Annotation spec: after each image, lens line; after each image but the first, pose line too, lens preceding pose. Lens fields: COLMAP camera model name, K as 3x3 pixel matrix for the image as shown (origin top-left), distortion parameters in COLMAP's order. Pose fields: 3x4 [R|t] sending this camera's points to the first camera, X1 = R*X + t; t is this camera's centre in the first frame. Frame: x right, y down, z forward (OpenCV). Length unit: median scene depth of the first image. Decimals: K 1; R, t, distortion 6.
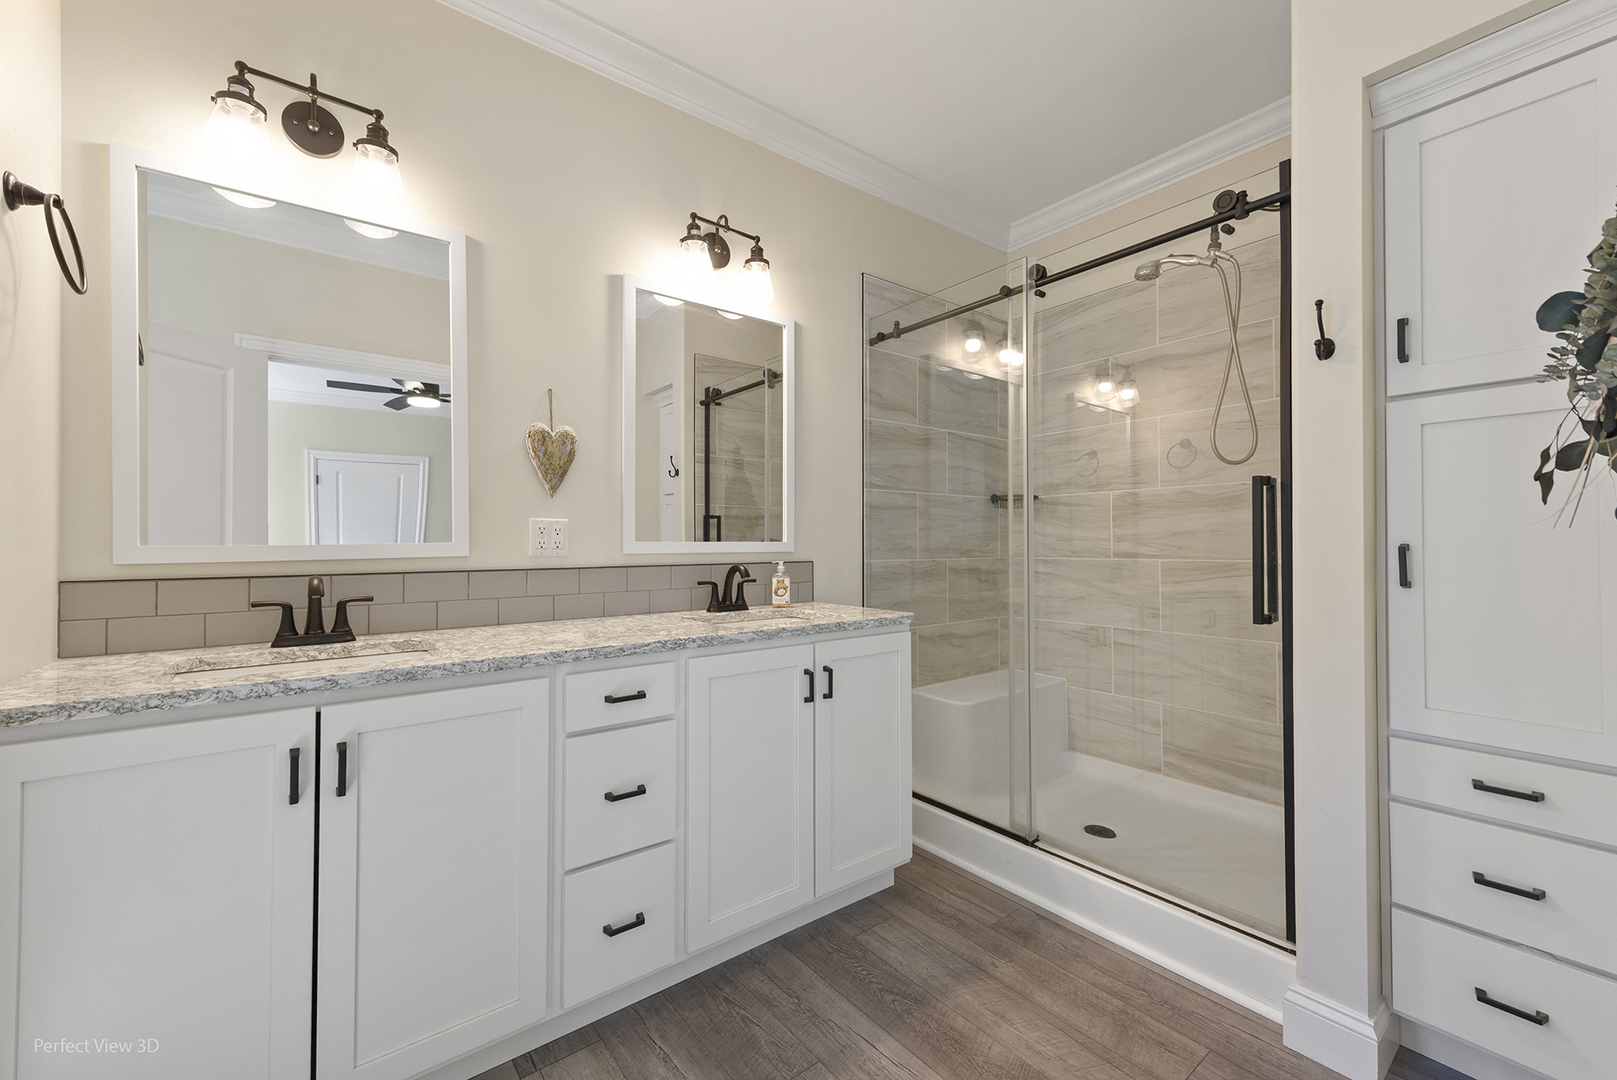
lens RADIAL K [[643.2, 0, 810.0], [0, 643.2, 536.9], [0, 0, 1]] dist [-0.001111, -0.000101]
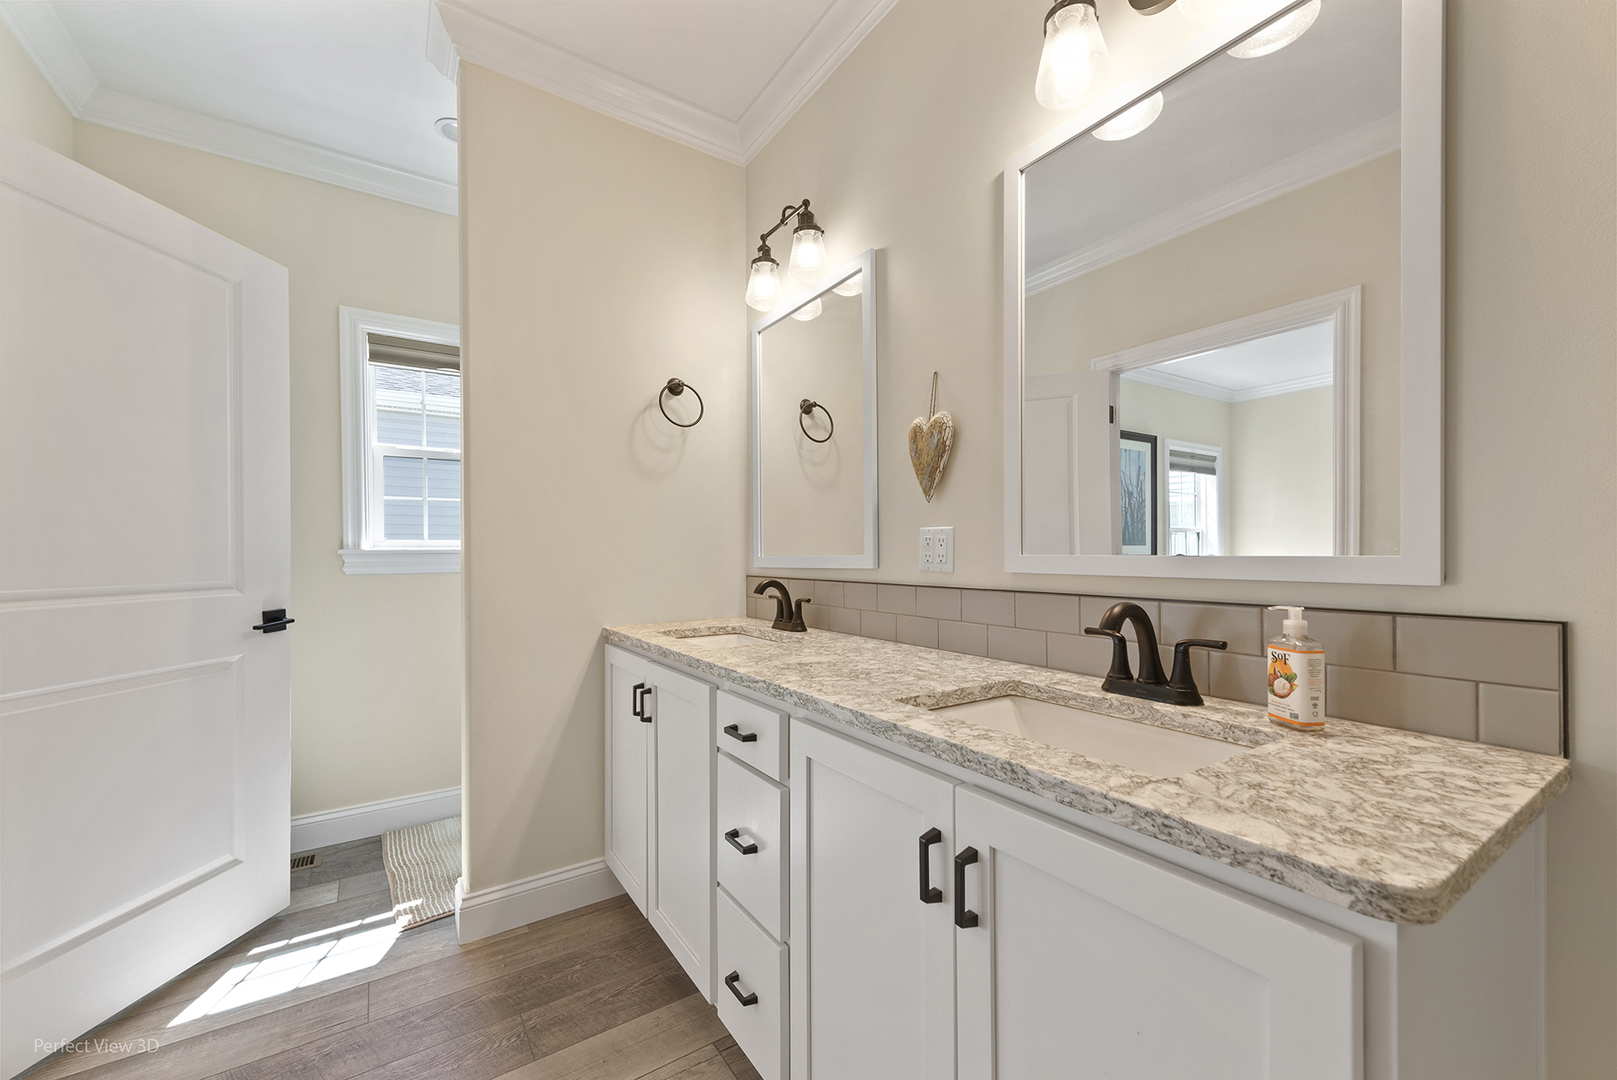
lens RADIAL K [[643.2, 0, 810.7], [0, 643.2, 550.5], [0, 0, 1]] dist [-0.001111, -0.000101]
pose [[-0.076858, 0.002382, -0.997039, 0.456334], [0.008999, 0.999958, 0.001695, -0.000713], [0.997001, -0.008842, -0.076876, 0.912694]]
